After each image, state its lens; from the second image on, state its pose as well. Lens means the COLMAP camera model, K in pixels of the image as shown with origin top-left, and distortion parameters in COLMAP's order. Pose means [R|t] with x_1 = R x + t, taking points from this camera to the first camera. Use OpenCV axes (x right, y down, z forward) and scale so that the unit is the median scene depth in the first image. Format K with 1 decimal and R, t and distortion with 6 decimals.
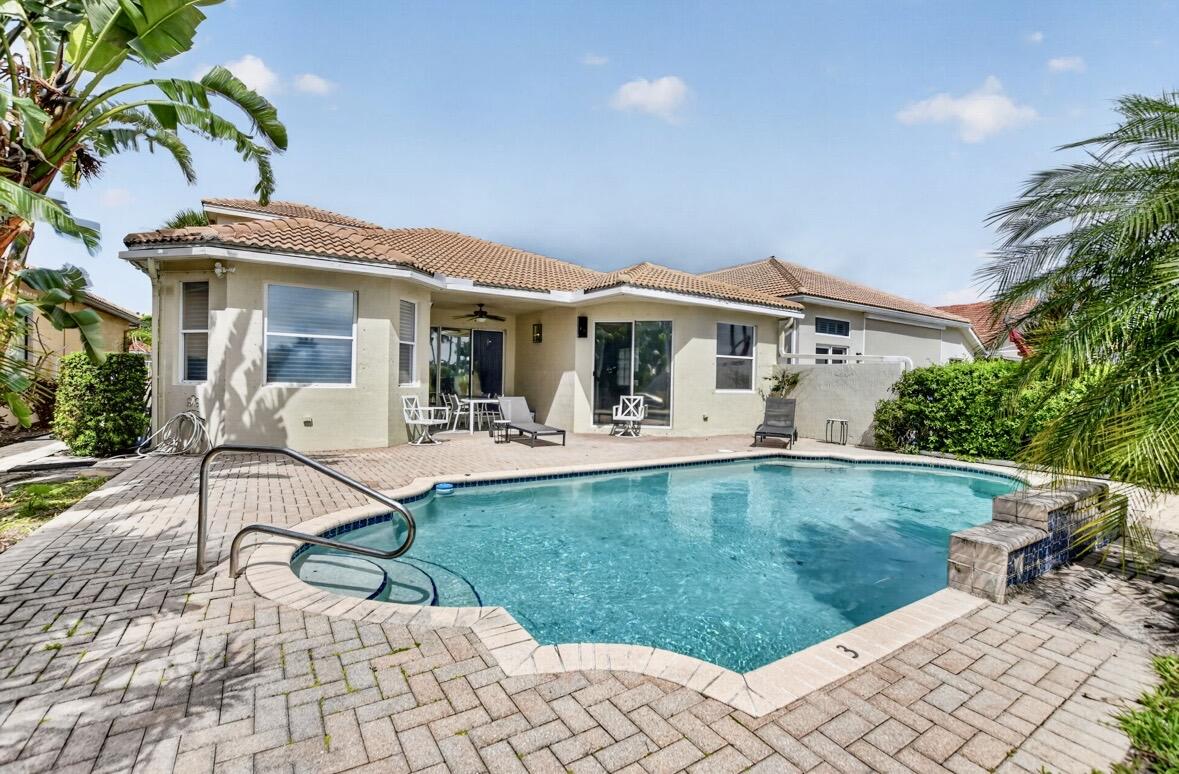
lens RADIAL K [[525.0, 0, 591.6], [0, 525.0, 392.5], [0, 0, 1]] dist [-0.031792, 0.000471]
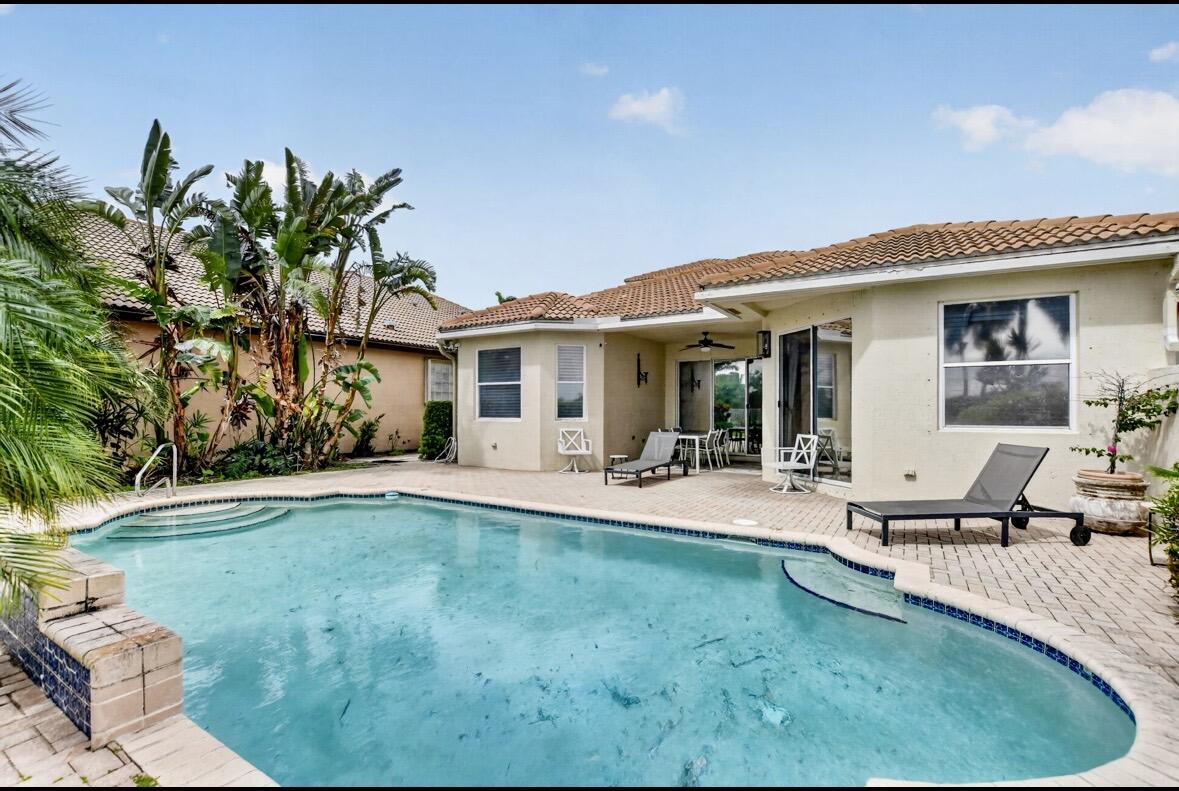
lens RADIAL K [[538.8, 0, 590.9], [0, 538.8, 407.6], [0, 0, 1]] dist [-0.001201, -0.000310]
pose [[0.440067, -0.025257, -0.897610, 0.591039], [-0.017161, 0.999185, -0.036529, 0.002614], [0.897801, 0.031479, 0.439275, 0.429522]]
